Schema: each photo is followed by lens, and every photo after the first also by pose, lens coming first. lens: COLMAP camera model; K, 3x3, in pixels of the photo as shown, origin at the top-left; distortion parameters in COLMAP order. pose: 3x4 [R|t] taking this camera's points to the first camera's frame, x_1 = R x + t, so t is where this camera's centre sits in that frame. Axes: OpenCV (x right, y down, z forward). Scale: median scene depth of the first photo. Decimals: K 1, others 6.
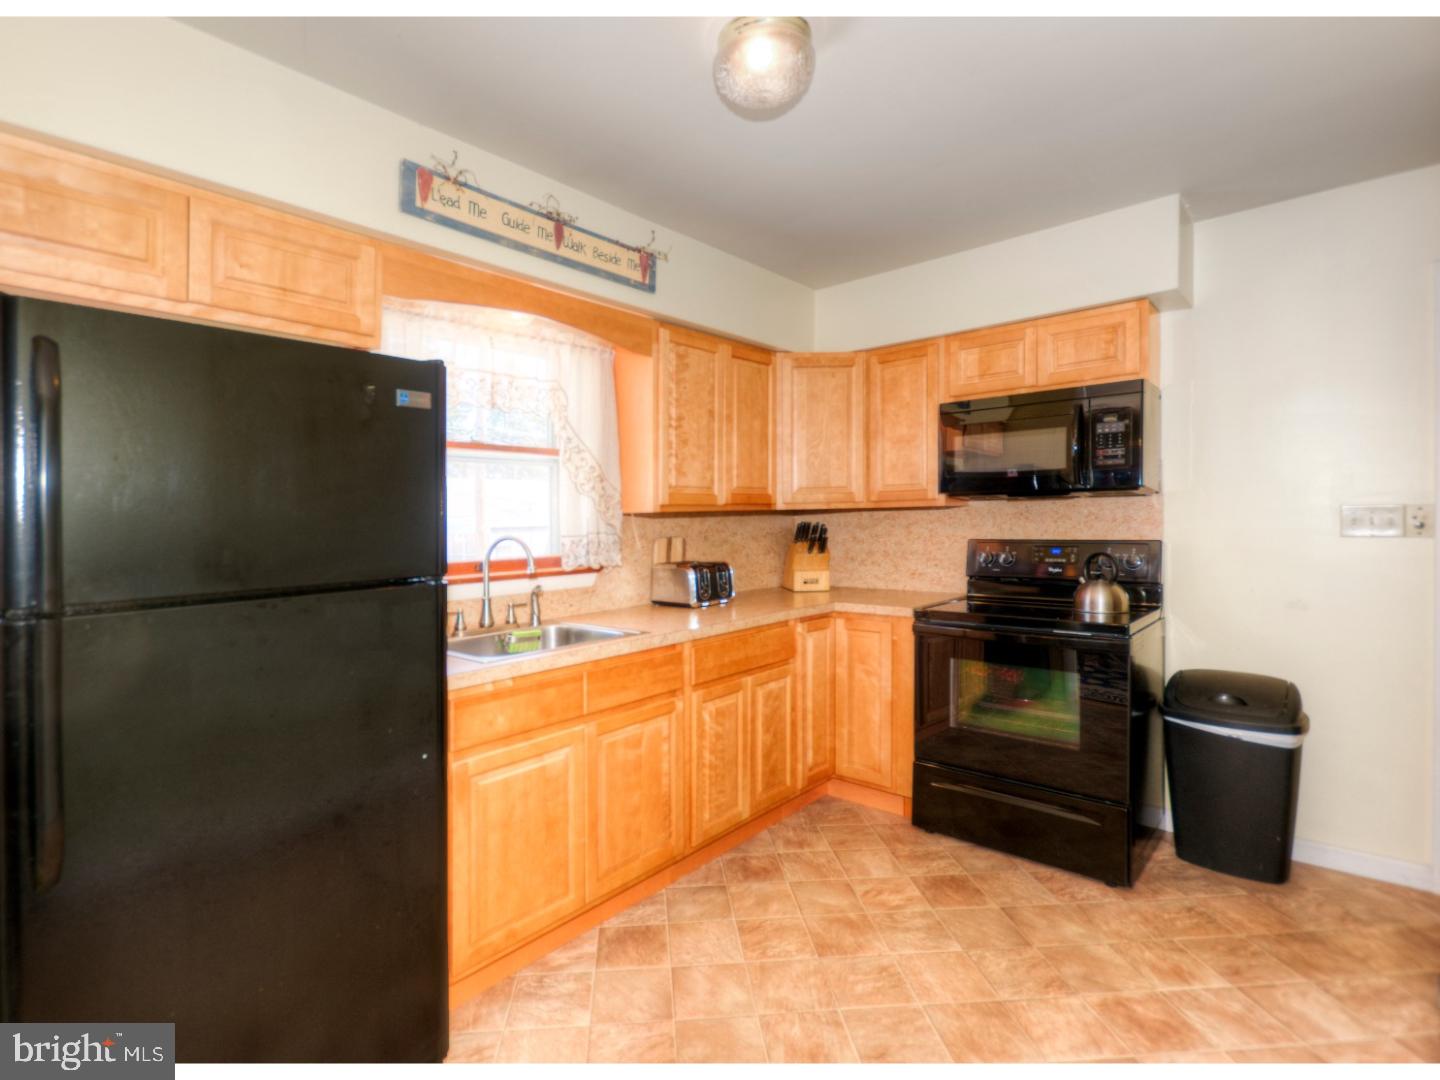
lens RADIAL K [[662.3, 0, 685.3], [0, 662.3, 565.8], [0, 0, 1]] dist [-0.000735, -0.000165]
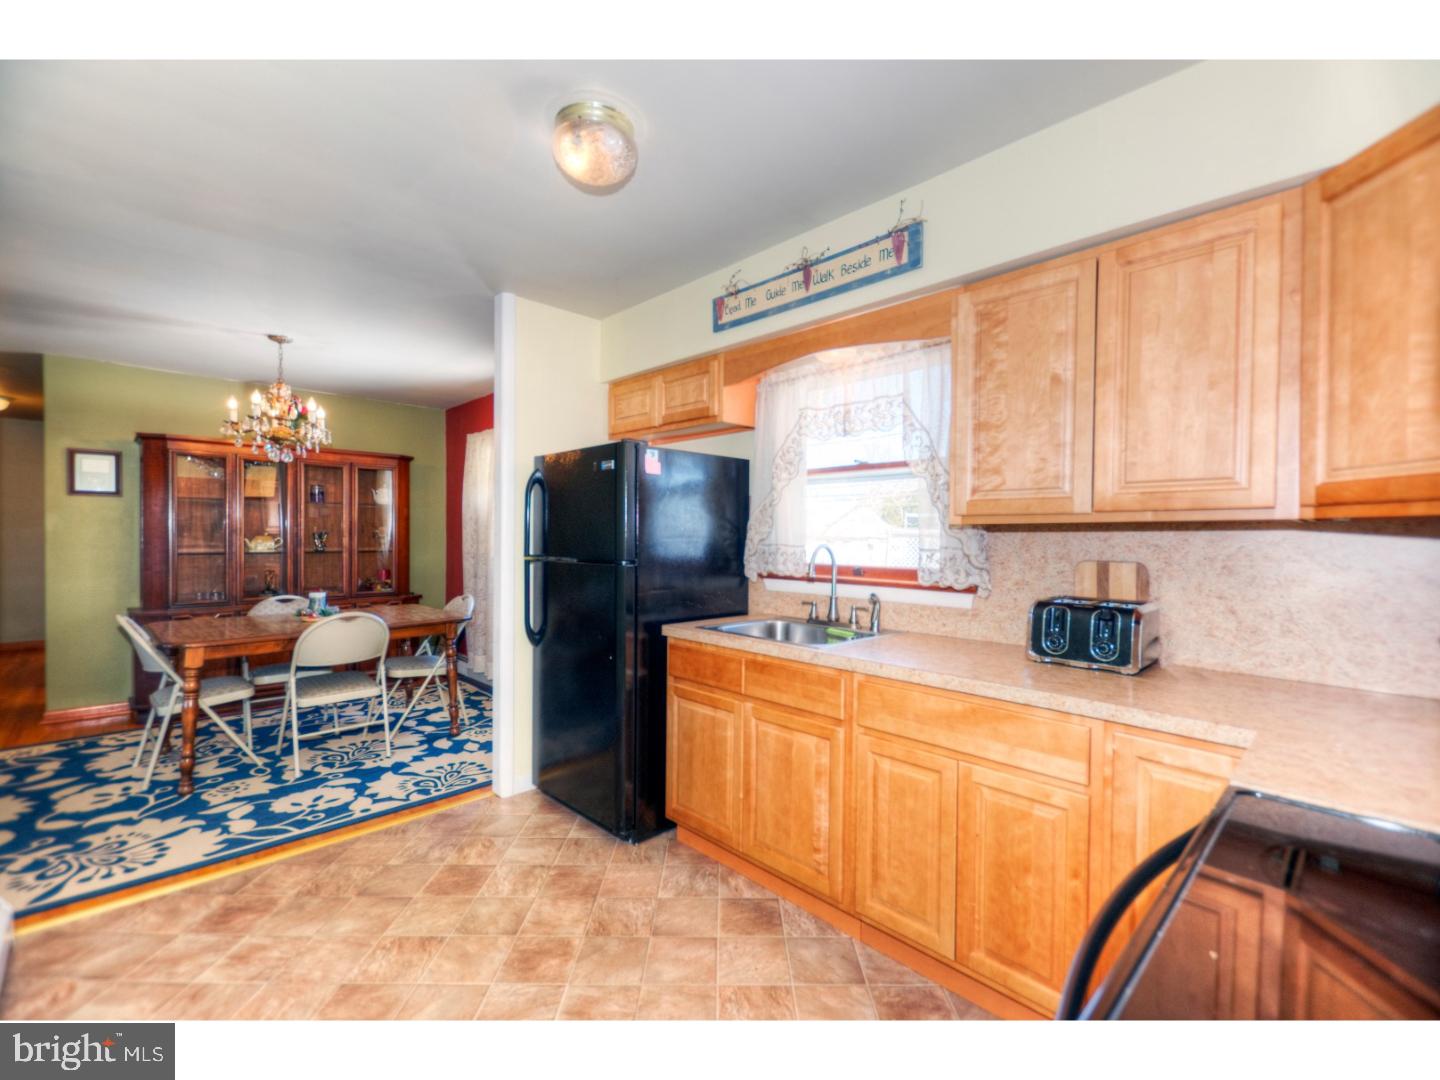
lens RADIAL K [[629.3, 0, 724.4], [0, 629.3, 548.5], [0, 0, 1]] dist [0.001212, -0.004614]
pose [[-0.034249, 0.042866, -0.998494, 0.753889], [-0.073571, 0.996261, 0.045294, -0.067173], [0.996702, 0.075012, -0.030968, 0.774508]]
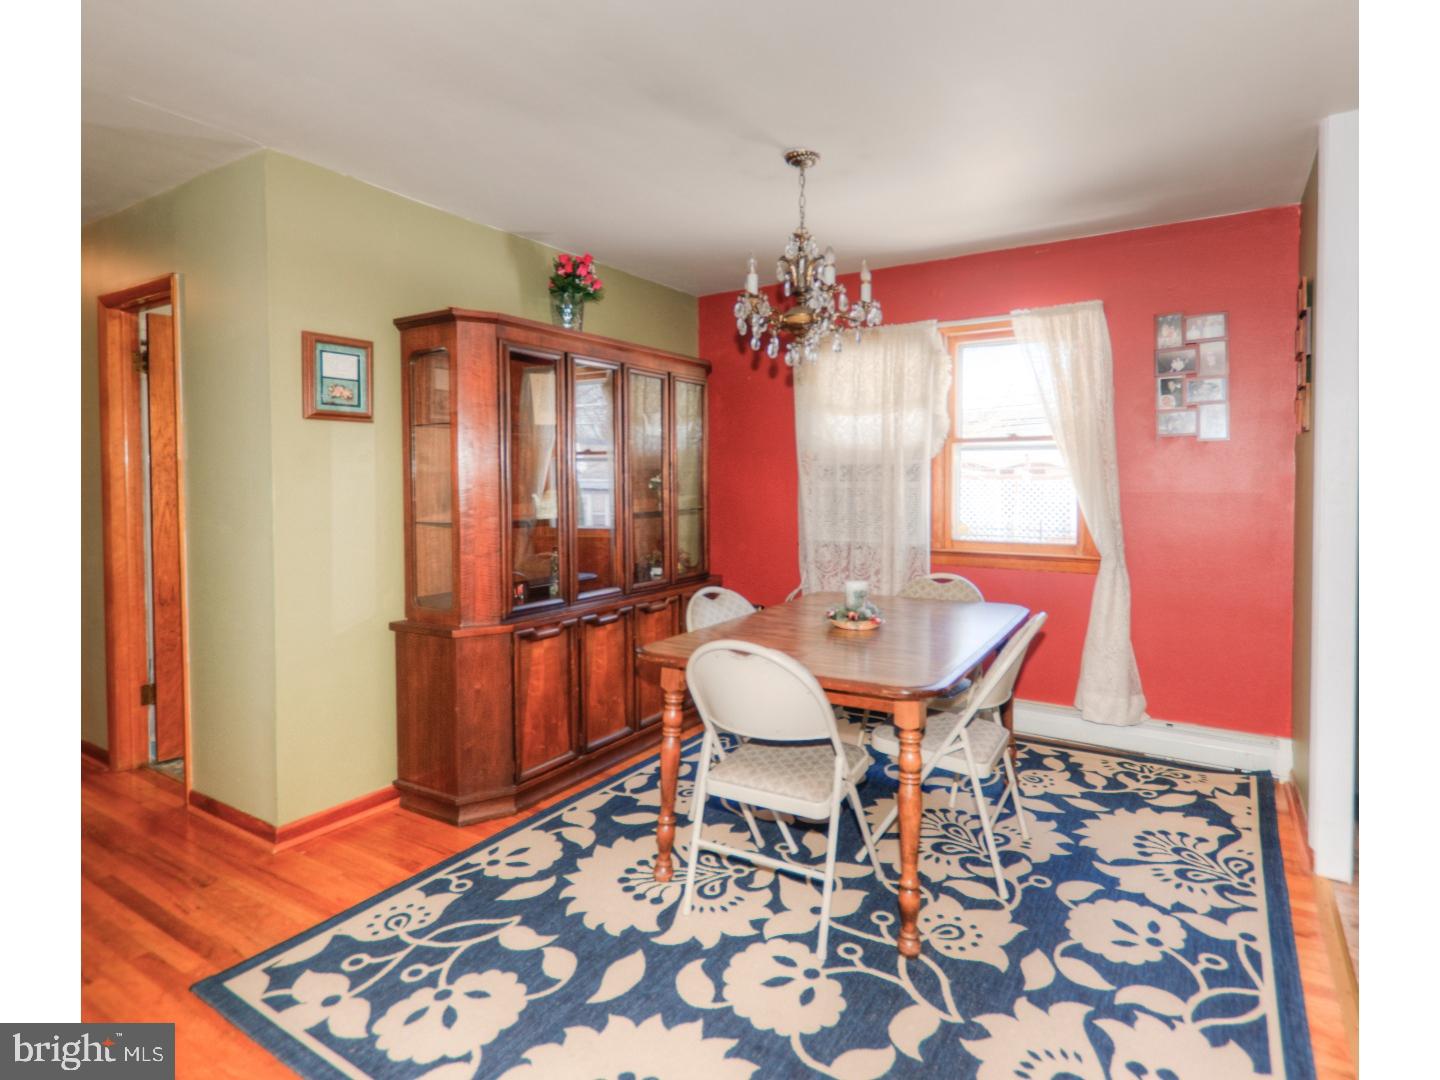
lens RADIAL K [[771.3, 0, 733.4], [0, 771.3, 497.9], [0, 0, 1]] dist [0.002335, -0.000630]
pose [[0.201328, 0.046618, -0.978414, 0.374899], [-0.065129, 0.997294, 0.034116, 0.022930], [0.977356, 0.056854, 0.203819, -0.585685]]
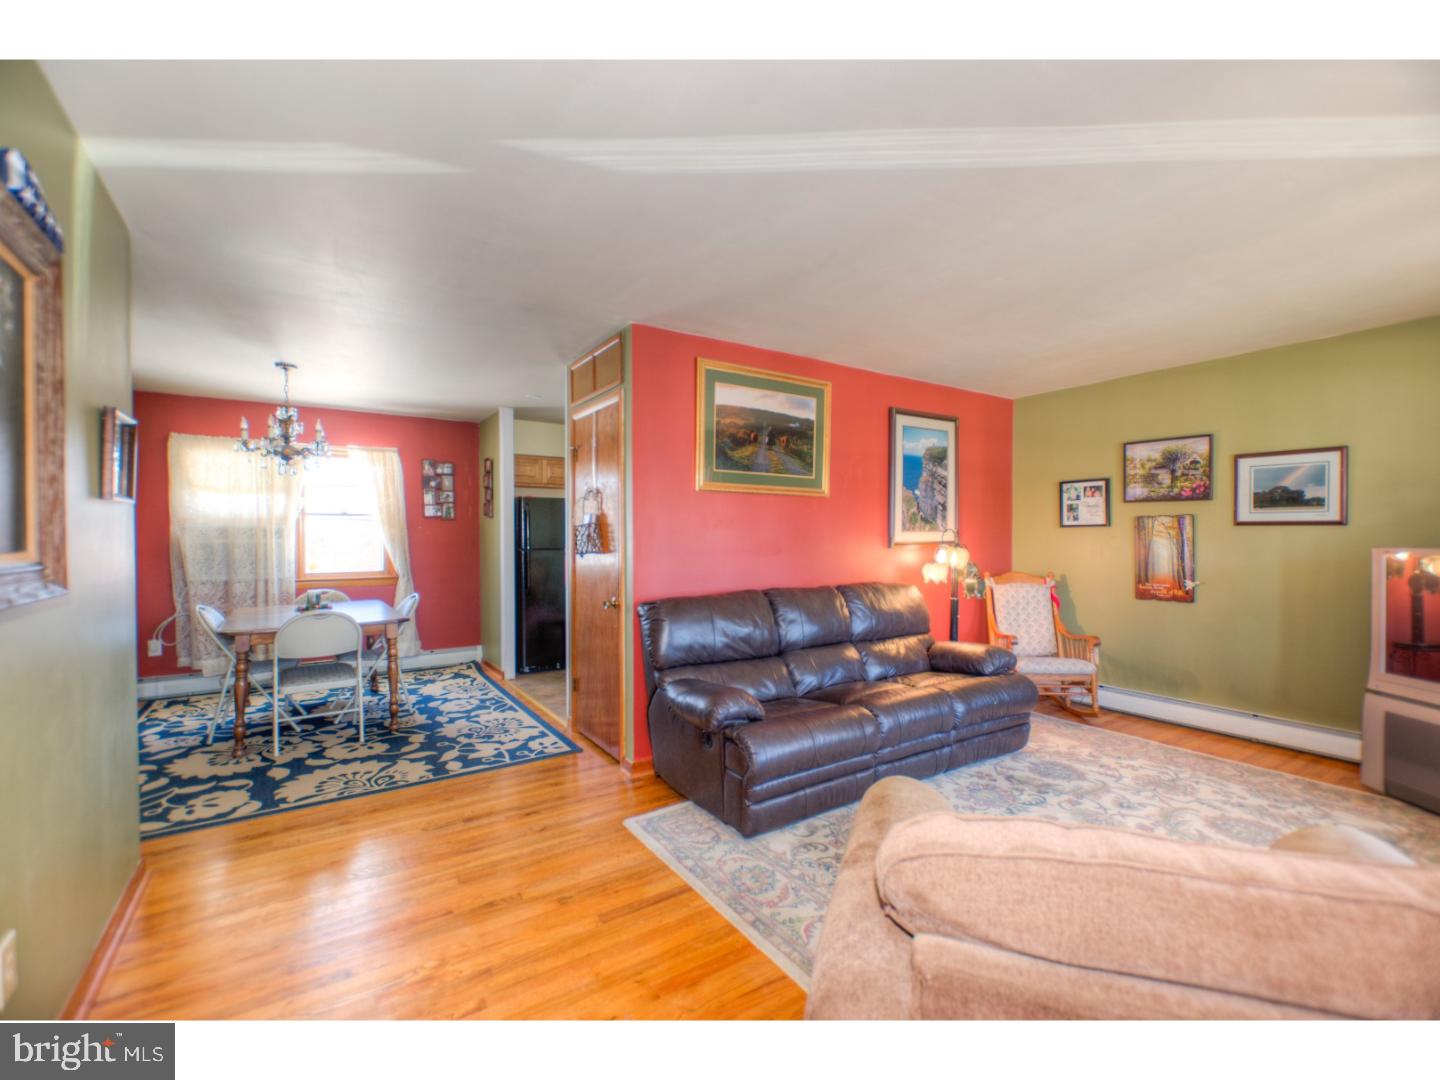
lens RADIAL K [[628.9, 0, 735.3], [0, 628.9, 537.8], [0, 0, 1]] dist [0.000928, -0.000091]
pose [[0.977137, 0.018805, -0.211776, 0.818636], [-0.031316, 0.997946, -0.055878, 0.086236], [0.210290, 0.061233, 0.975719, -1.616424]]
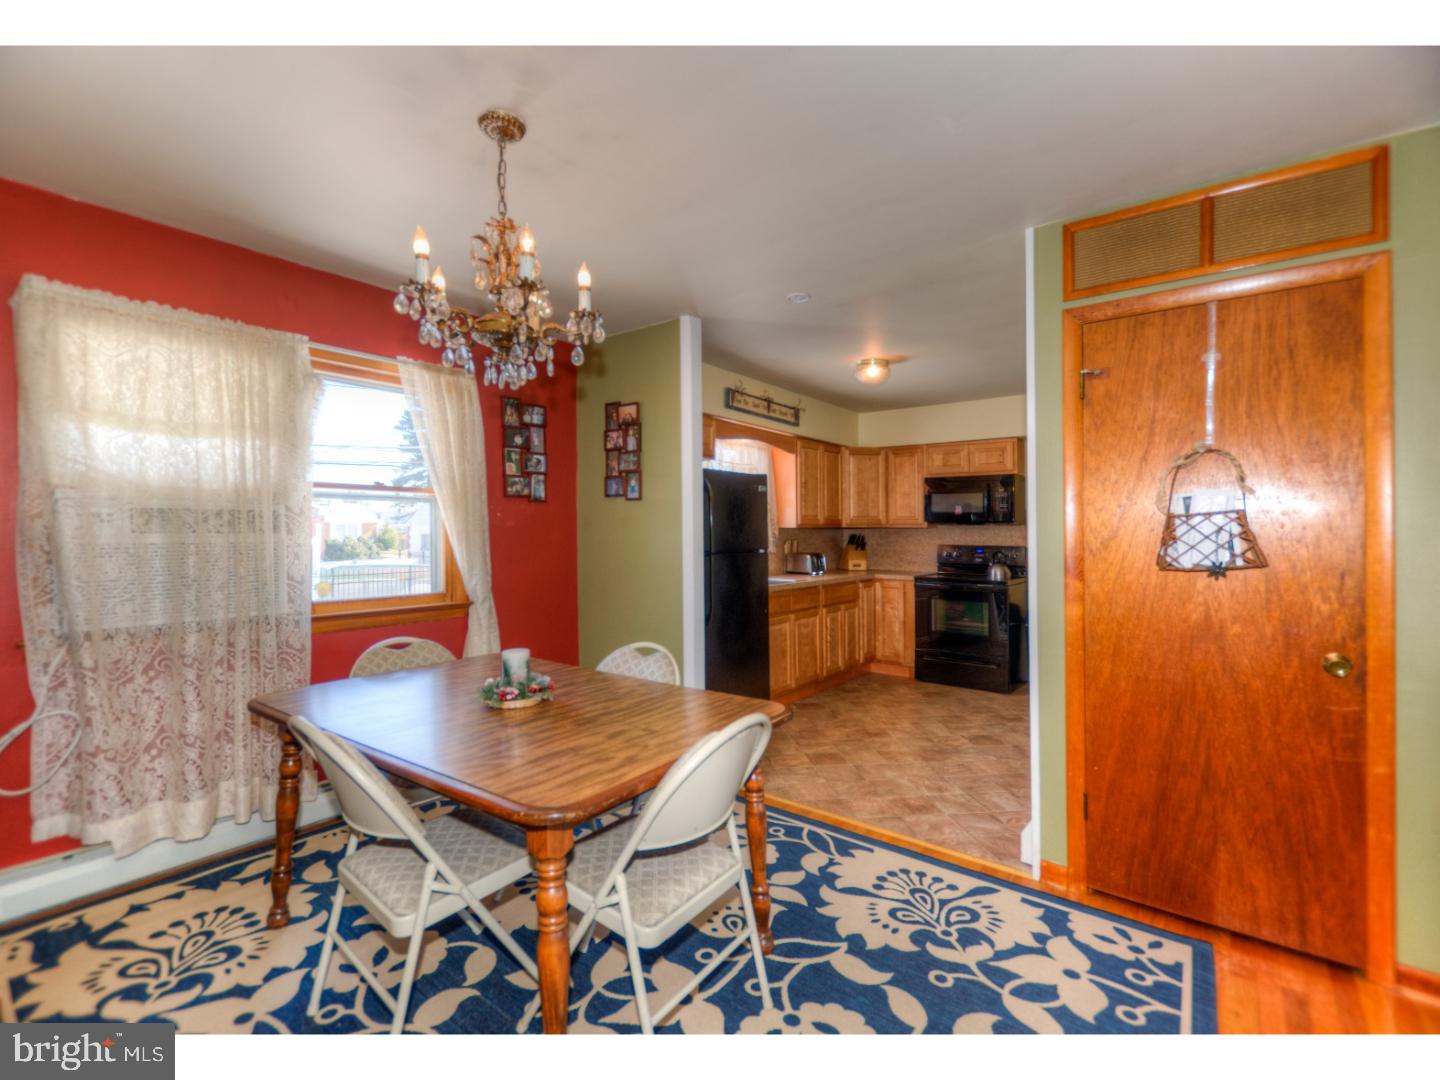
lens RADIAL K [[645.9, 0, 715.4], [0, 645.9, 529.2], [0, 0, 1]] dist [0.001136, 0.000245]
pose [[0.995147, 0.023384, 0.095584, -0.487268], [-0.016397, 0.997180, -0.073238, 0.077014], [-0.097027, 0.071315, 0.992723, -0.993518]]
